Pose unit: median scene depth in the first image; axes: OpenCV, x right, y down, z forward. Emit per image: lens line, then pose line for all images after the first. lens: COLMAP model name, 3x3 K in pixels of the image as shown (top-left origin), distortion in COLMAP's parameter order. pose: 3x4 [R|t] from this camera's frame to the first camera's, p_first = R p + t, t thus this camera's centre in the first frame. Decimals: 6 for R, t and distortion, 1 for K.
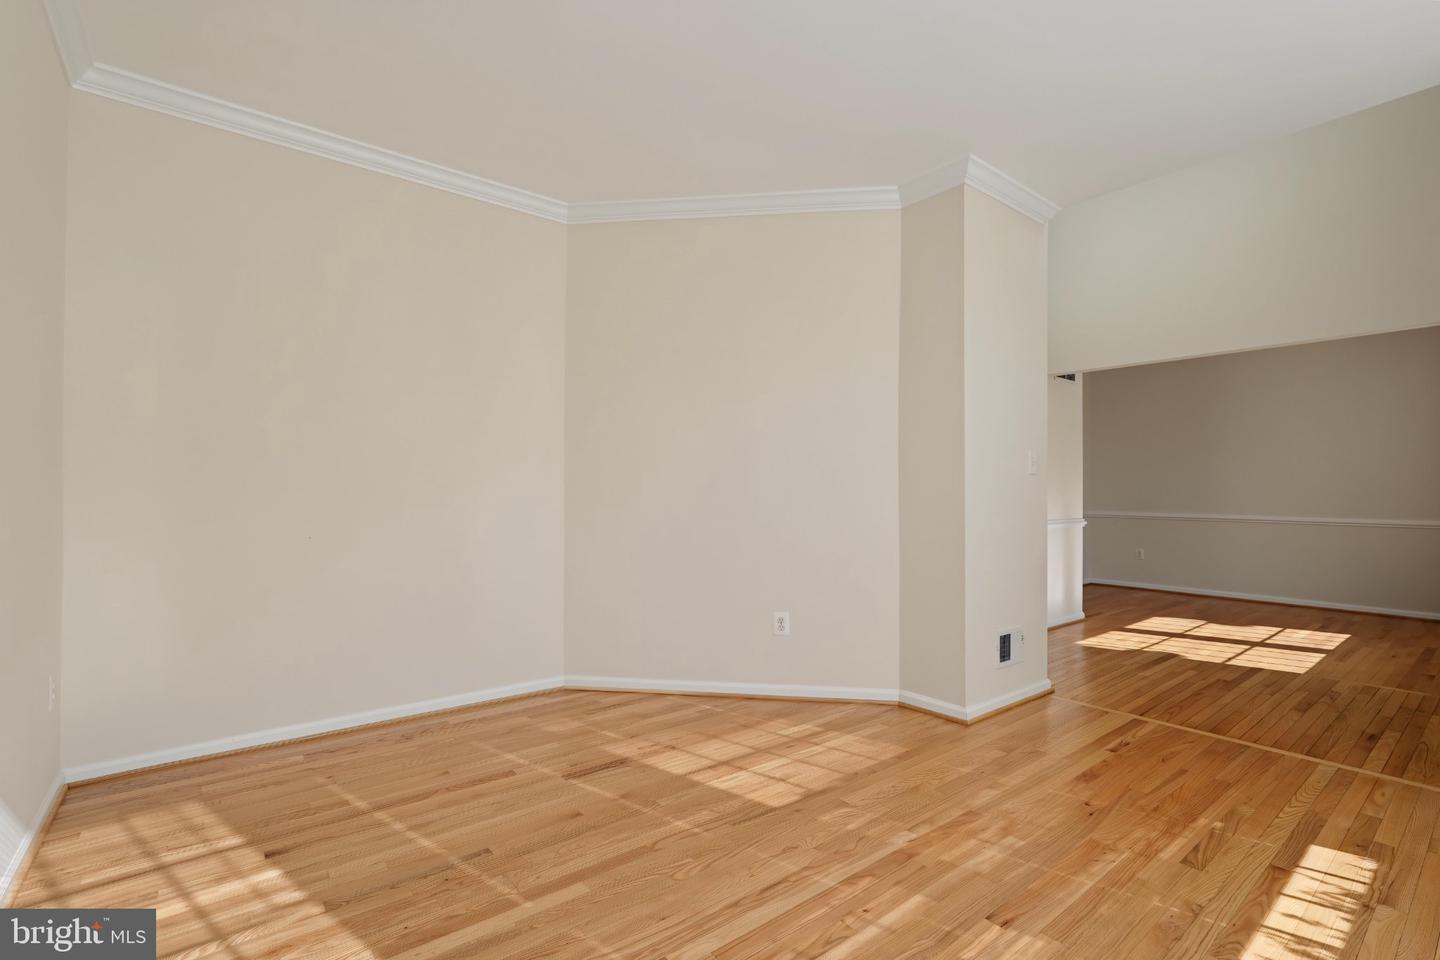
lens RADIAL K [[641.6, 0, 724.2], [0, 641.6, 488.9], [0, 0, 1]] dist [-0.027092, 0.016975]
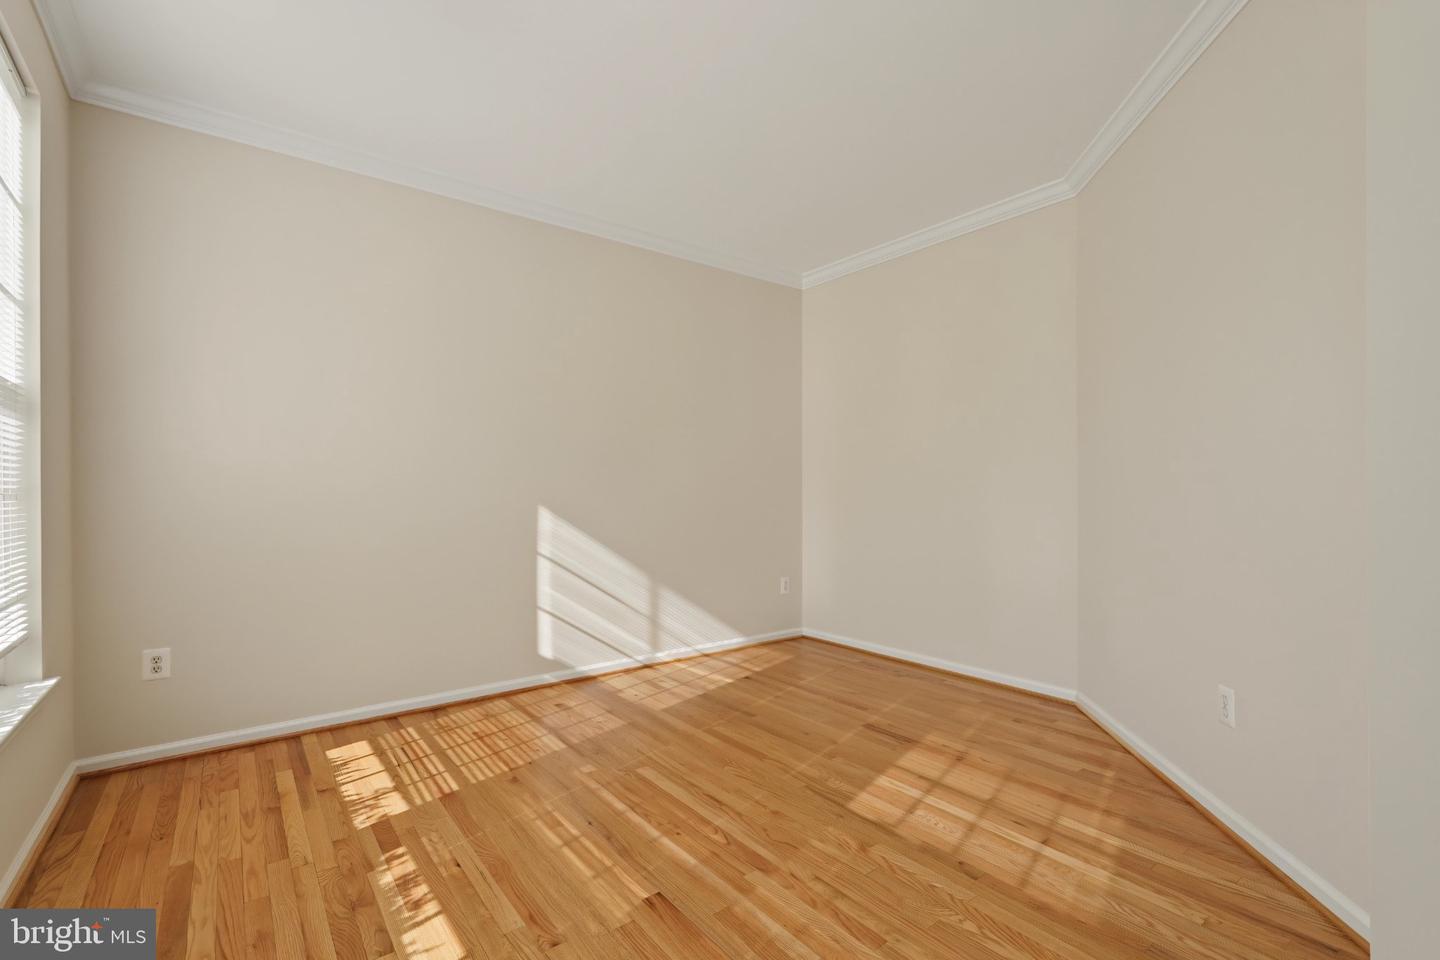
lens RADIAL K [[641.6, 0, 724.2], [0, 641.6, 488.9], [0, 0, 1]] dist [-0.027092, 0.016975]
pose [[0.003441, -0.002158, -0.999992, 0.949876], [0.004819, 0.999986, -0.002141, 0.004188], [0.999982, -0.004811, 0.003452, 0.713602]]
